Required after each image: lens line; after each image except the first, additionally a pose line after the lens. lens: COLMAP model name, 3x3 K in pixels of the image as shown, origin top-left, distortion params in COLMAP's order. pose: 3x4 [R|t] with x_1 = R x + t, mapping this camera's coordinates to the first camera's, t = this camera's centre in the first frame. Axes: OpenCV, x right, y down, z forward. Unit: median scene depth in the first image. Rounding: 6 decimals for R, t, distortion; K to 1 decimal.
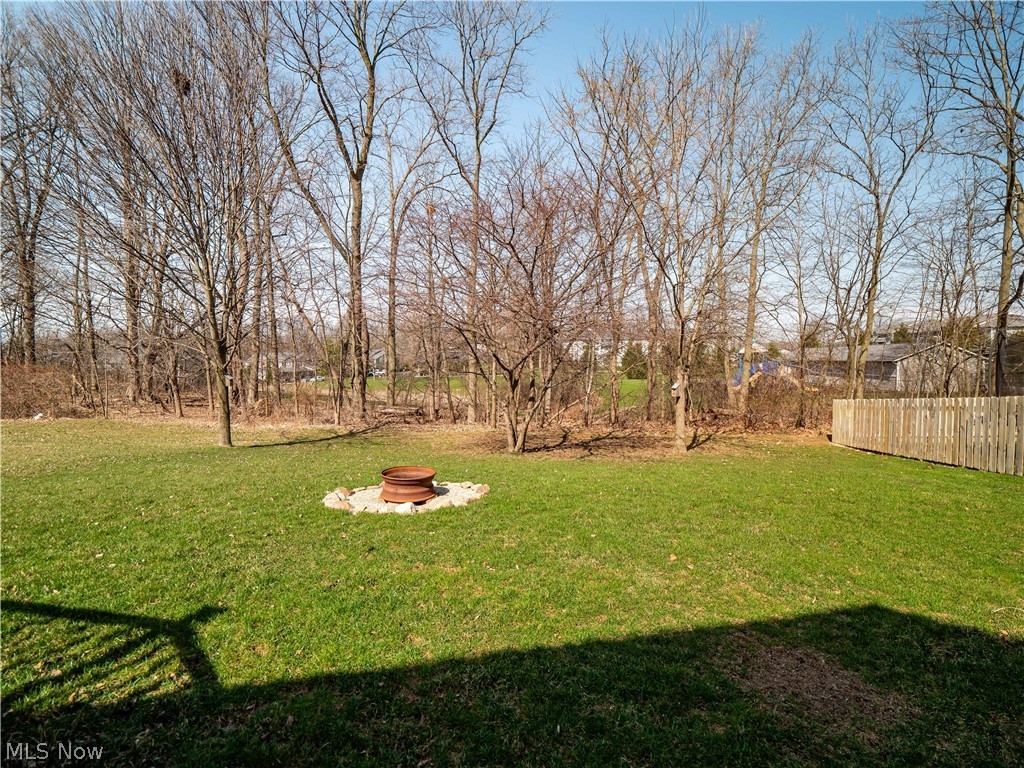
lens RADIAL K [[490.7, 0, 512.0], [0, 490.7, 384.0], [0, 0, 1]] dist [-0.033693, -0.000208]
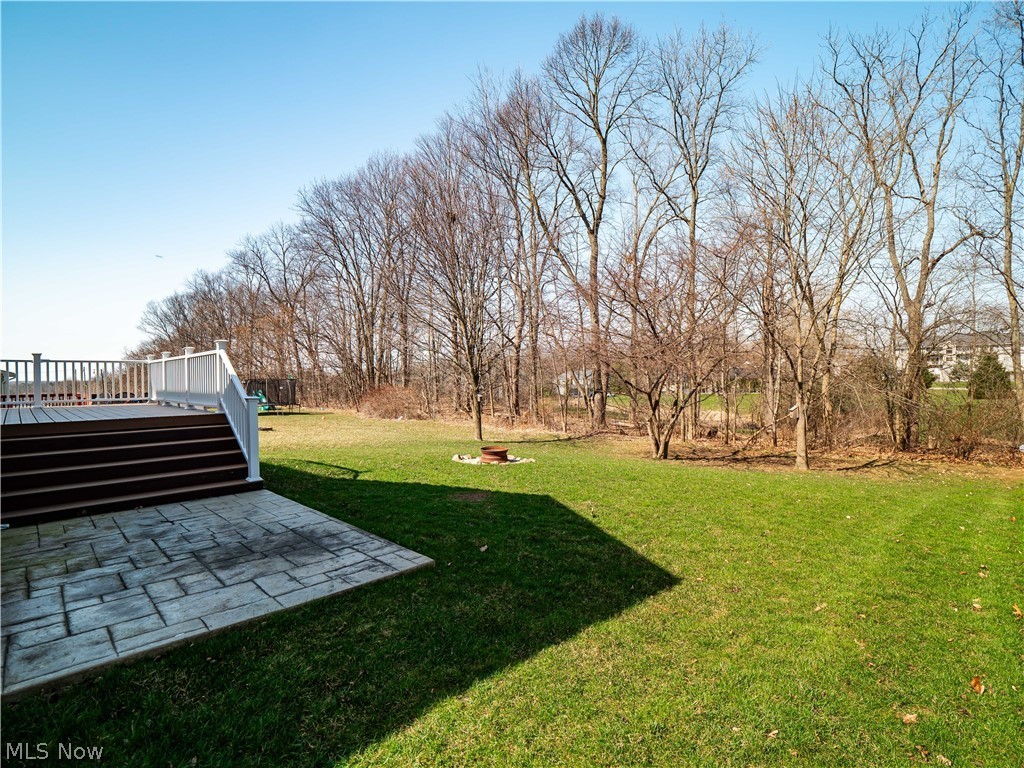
lens RADIAL K [[490.7, 0, 512.0], [0, 490.7, 384.0], [0, 0, 1]] dist [-0.033693, -0.000208]
pose [[0.825023, -0.003271, -0.565090, 0.223061], [-0.015107, 0.999498, -0.027842, -0.004722], [0.564897, 0.031507, 0.824559, -0.130883]]
